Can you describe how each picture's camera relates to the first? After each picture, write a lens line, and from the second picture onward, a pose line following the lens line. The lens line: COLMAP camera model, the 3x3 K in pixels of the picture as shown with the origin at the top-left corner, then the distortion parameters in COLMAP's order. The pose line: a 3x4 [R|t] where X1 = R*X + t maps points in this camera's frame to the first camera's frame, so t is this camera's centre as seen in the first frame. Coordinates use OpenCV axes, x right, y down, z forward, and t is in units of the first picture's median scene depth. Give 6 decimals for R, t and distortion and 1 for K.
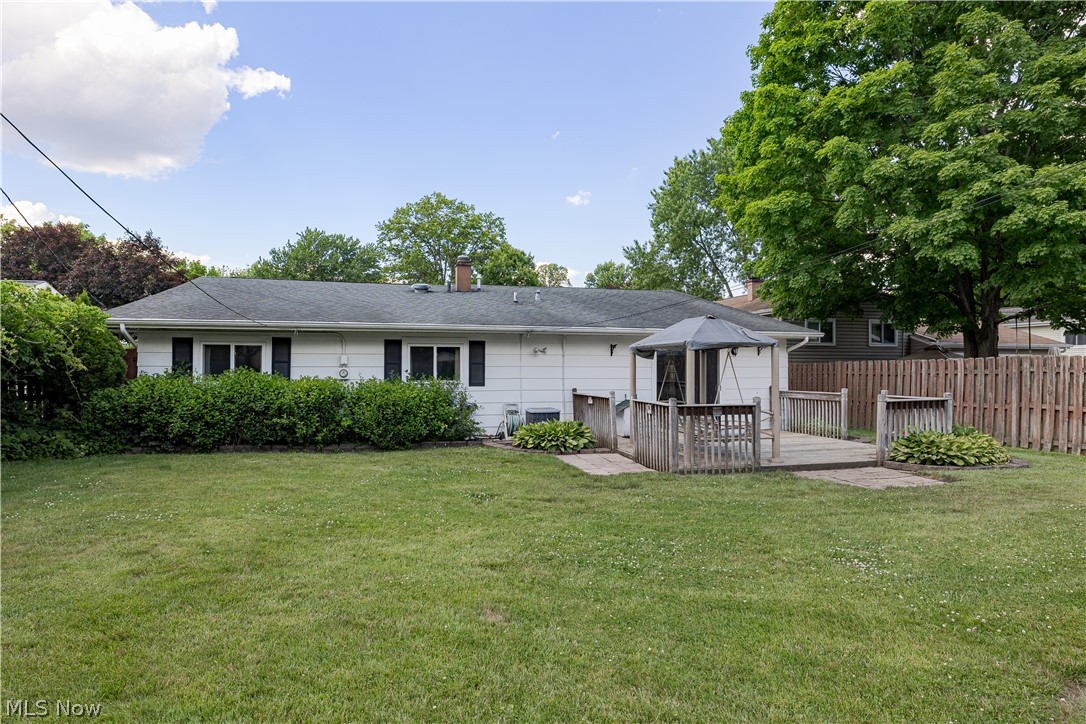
lens RADIAL K [[599.9, 0, 543.0], [0, 599.9, 362.0], [0, 0, 1]] dist [-0.001545, -0.000681]
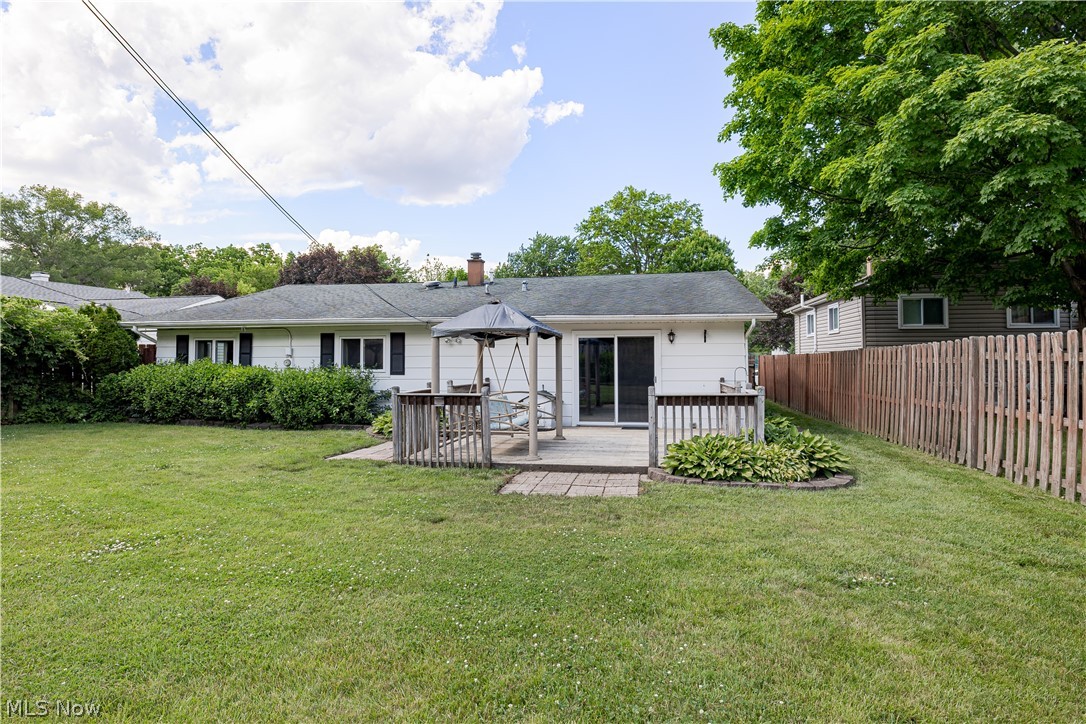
lens RADIAL K [[589.1, 0, 543.0], [0, 589.1, 362.0], [0, 0, 1]] dist [0.033711, 0.000152]
pose [[0.907464, -0.000994, -0.420129, 0.606083], [0.006739, 0.999903, 0.012189, 0.006247], [0.420076, -0.013892, 0.907383, 0.152225]]
